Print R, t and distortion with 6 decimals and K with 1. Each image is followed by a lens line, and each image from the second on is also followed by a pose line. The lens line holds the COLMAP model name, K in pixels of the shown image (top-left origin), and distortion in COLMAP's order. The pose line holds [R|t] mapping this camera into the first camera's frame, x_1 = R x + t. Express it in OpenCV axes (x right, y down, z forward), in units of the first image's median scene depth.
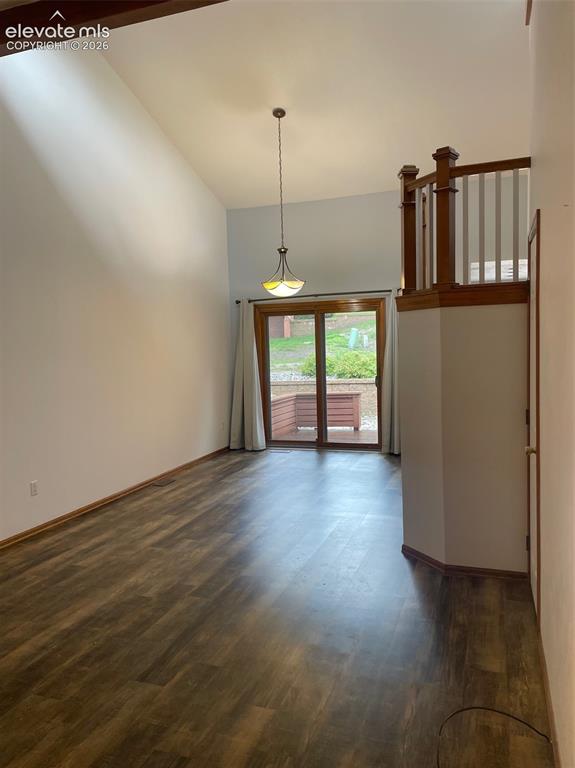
lens RADIAL K [[580.9, 0, 289.8], [0, 580.9, 380.2], [0, 0, 1]] dist [0.092738, -0.116910]
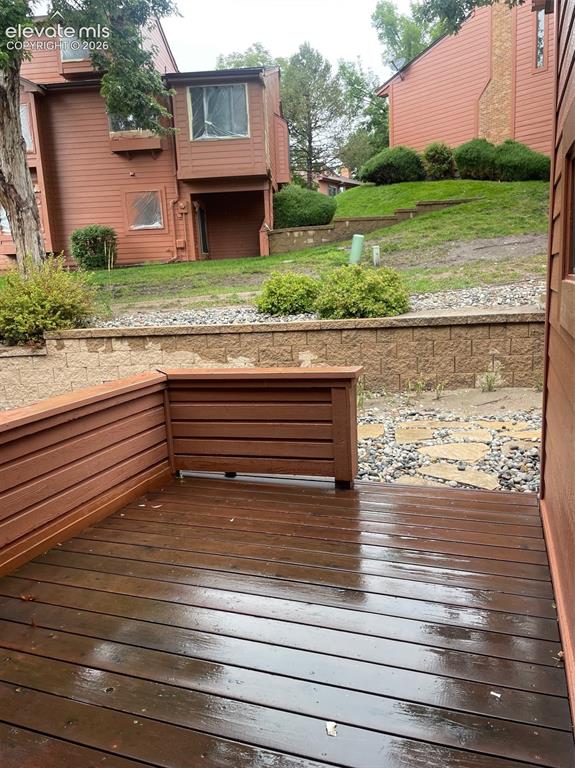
lens RADIAL K [[580.9, 0, 289.8], [0, 580.9, 380.2], [0, 0, 1]] dist [0.092738, -0.116910]
pose [[0.999710, -0.014340, -0.019361, 0.065180], [0.016453, 0.993364, 0.113830, -0.007701], [0.017600, -0.114115, 0.993312, 0.487859]]
